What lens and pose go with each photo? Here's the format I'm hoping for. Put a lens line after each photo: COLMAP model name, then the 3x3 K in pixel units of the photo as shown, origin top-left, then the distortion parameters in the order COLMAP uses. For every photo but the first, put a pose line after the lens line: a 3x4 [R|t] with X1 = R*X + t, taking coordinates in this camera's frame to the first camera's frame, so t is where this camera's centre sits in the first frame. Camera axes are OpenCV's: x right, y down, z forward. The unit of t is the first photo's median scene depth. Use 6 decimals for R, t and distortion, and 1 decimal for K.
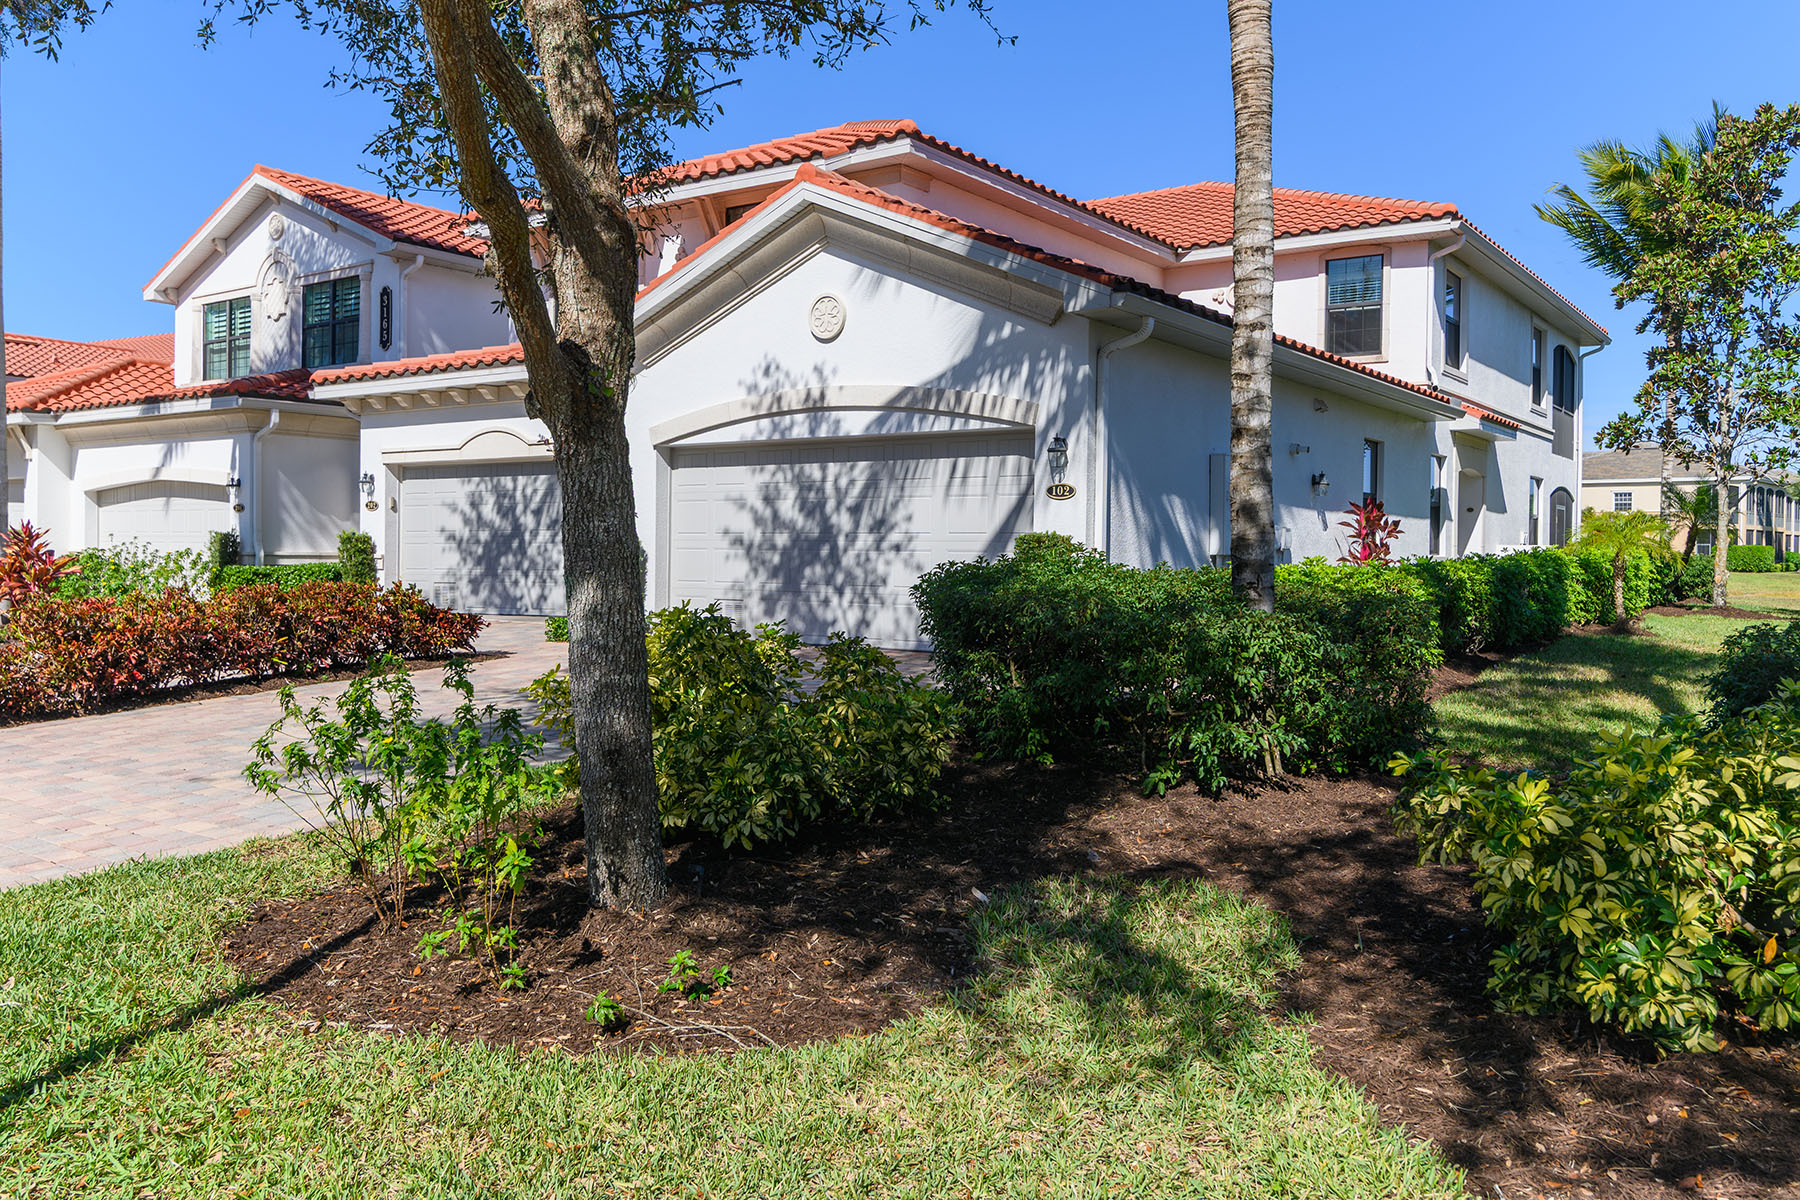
lens RADIAL K [[1391.2, 0, 900.0], [0, 1391.2, 600.0], [0, 0, 1]] dist [0.002919, 0.003850]
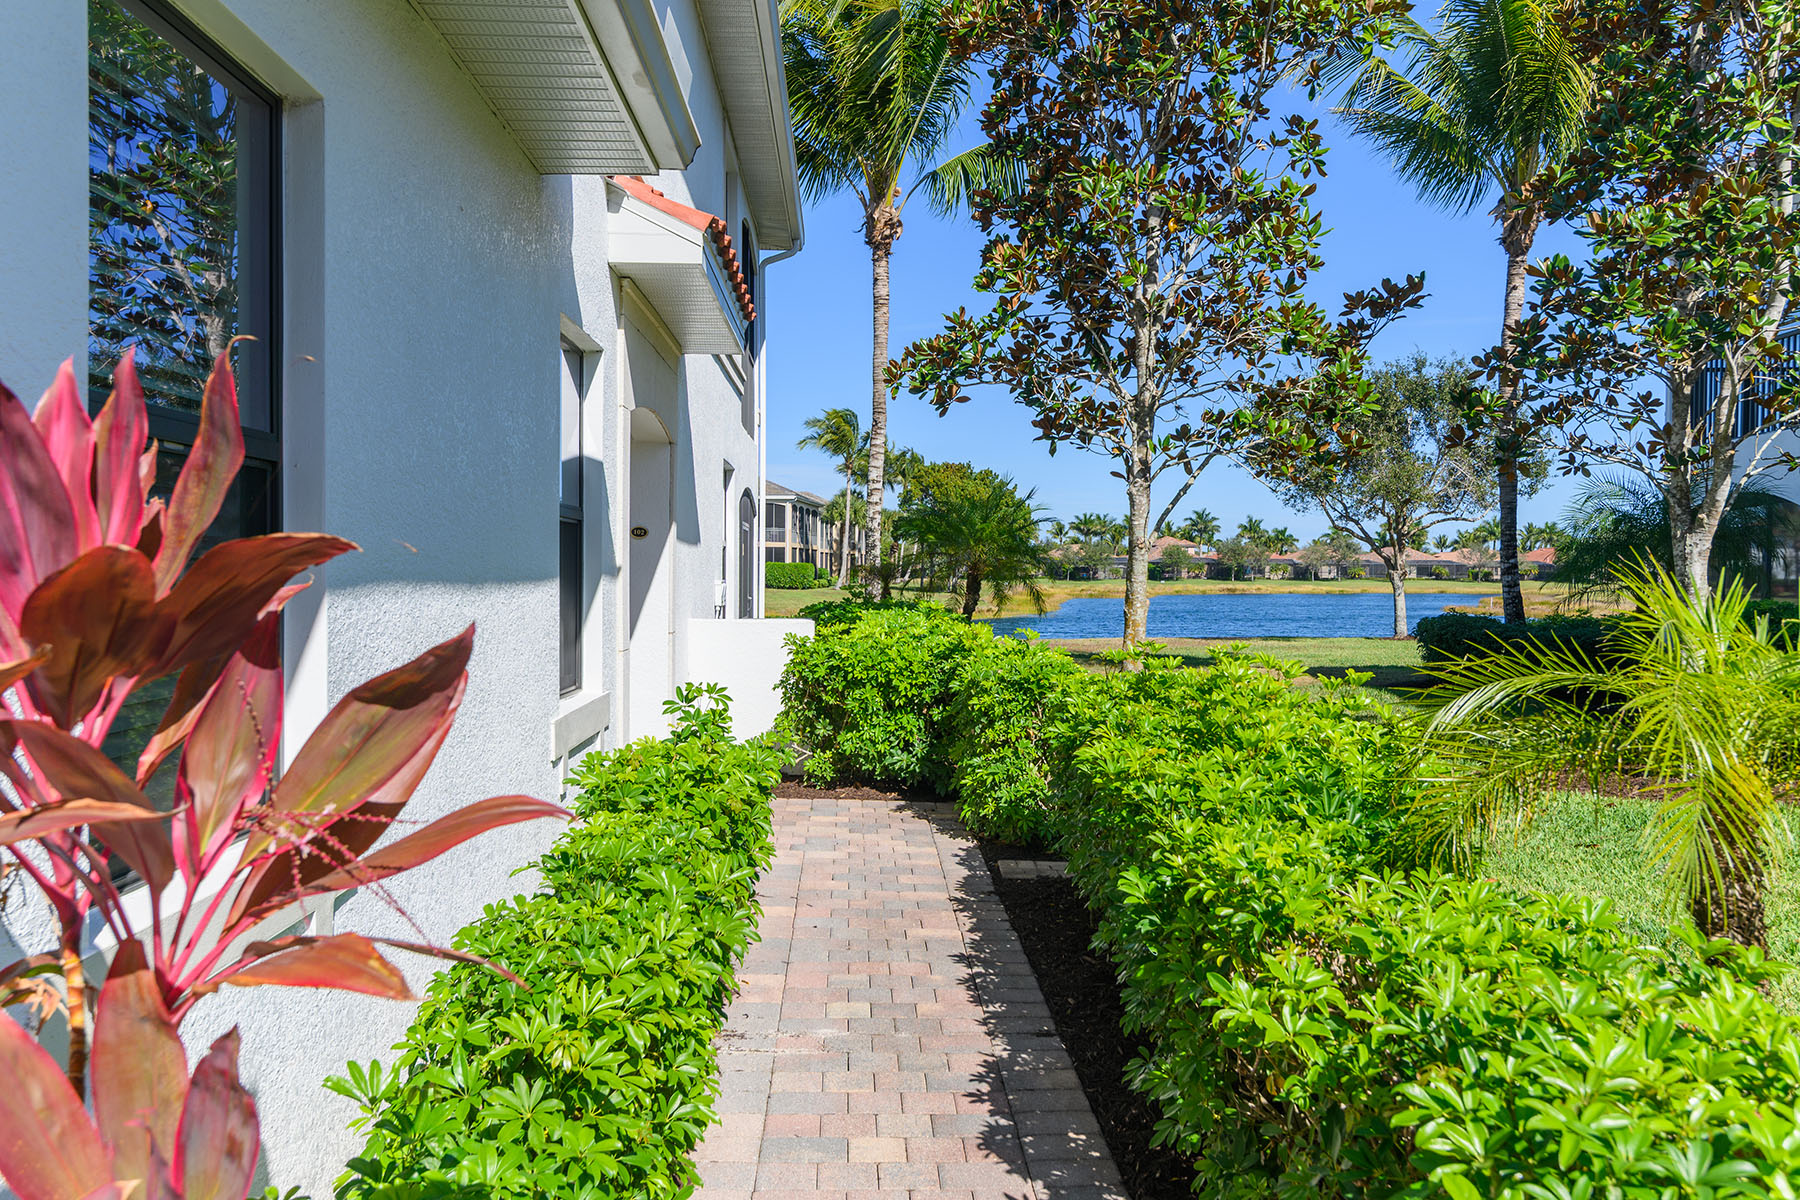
lens RADIAL K [[1391.2, 0, 900.0], [0, 1391.2, 600.0], [0, 0, 1]] dist [0.002919, 0.003850]
pose [[0.797169, -0.017734, 0.603496, 0.184538], [0.022833, 0.999739, -0.000783, -0.034328], [-0.603324, 0.014404, 0.797366, 0.506176]]
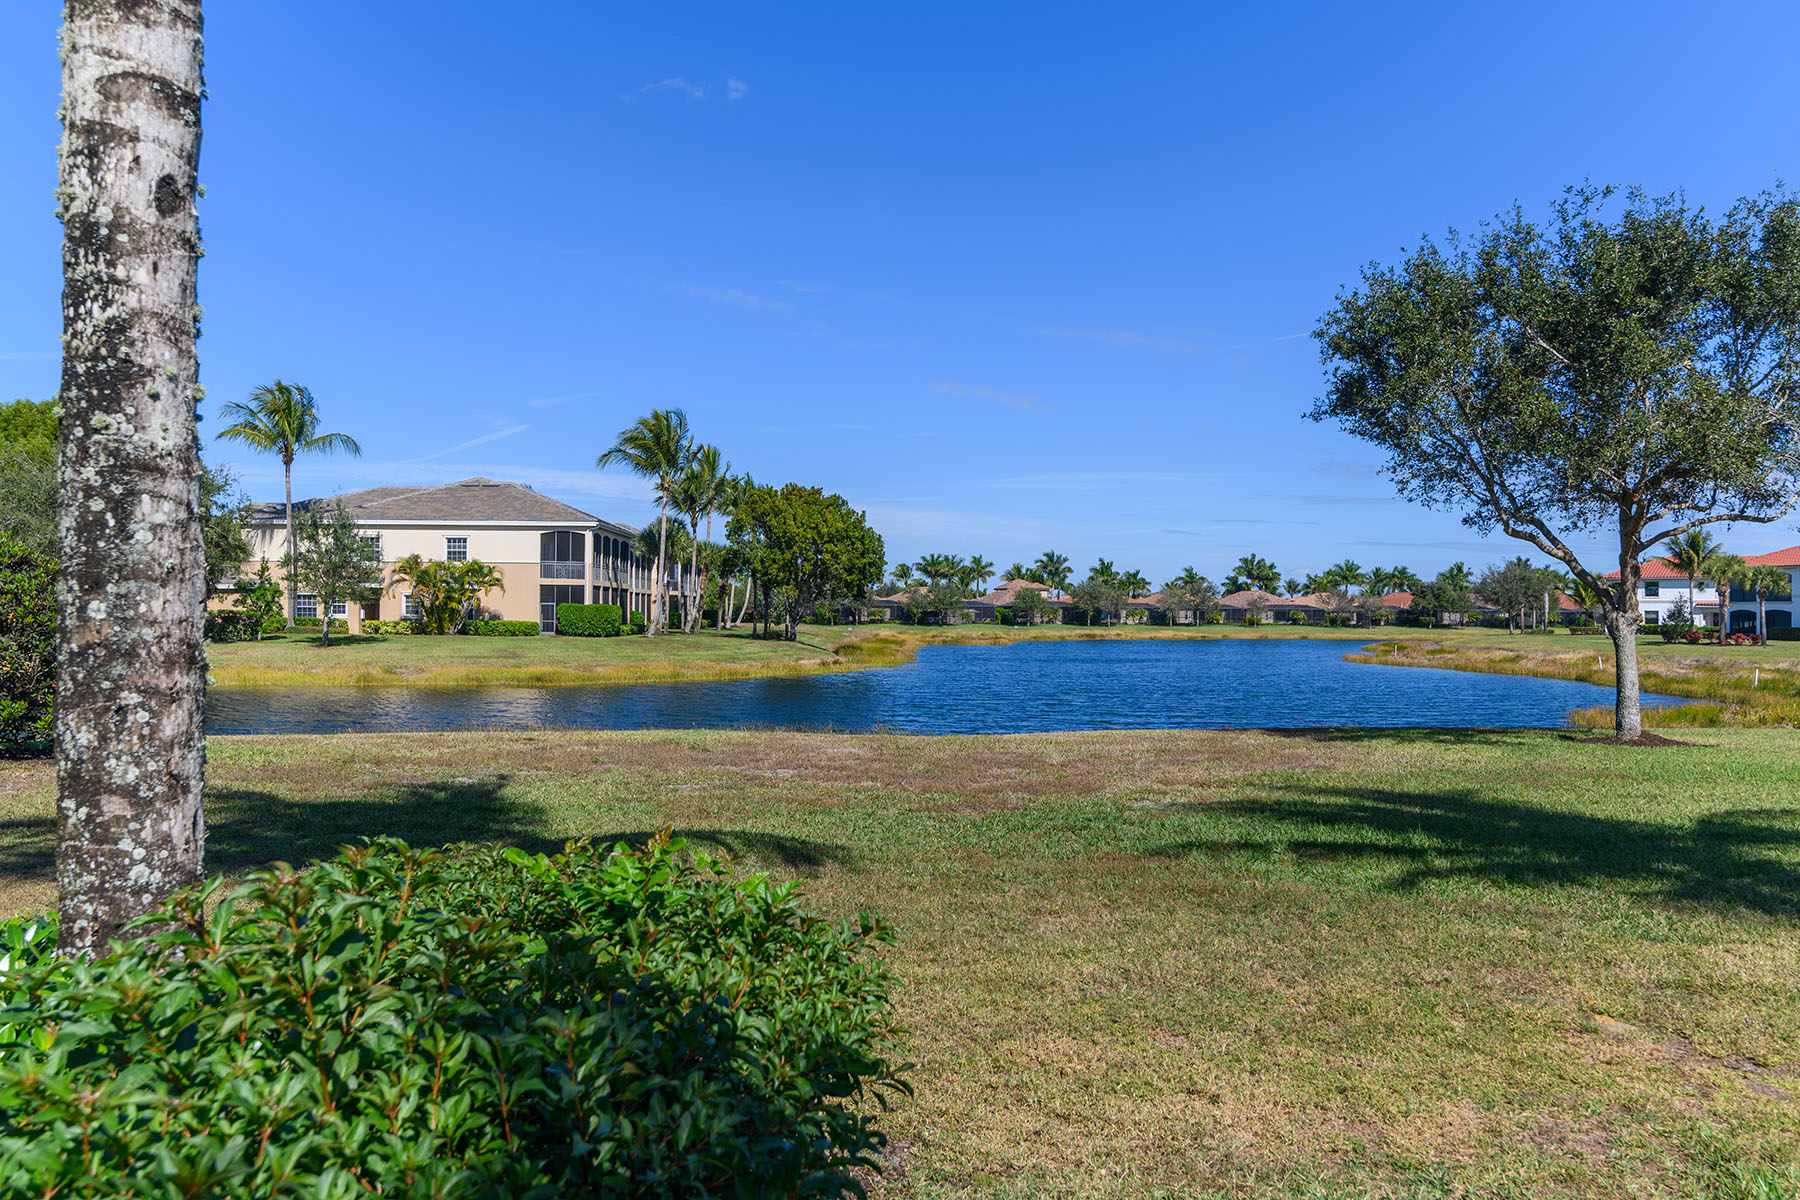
lens RADIAL K [[1391.2, 0, 900.0], [0, 1391.2, 600.0], [0, 0, 1]] dist [0.002919, 0.003850]
pose [[0.722426, 0.003822, 0.691437, 0.649339], [0.022731, 0.999313, -0.029273, -0.053392], [-0.691074, 0.036865, 0.721843, 1.074474]]
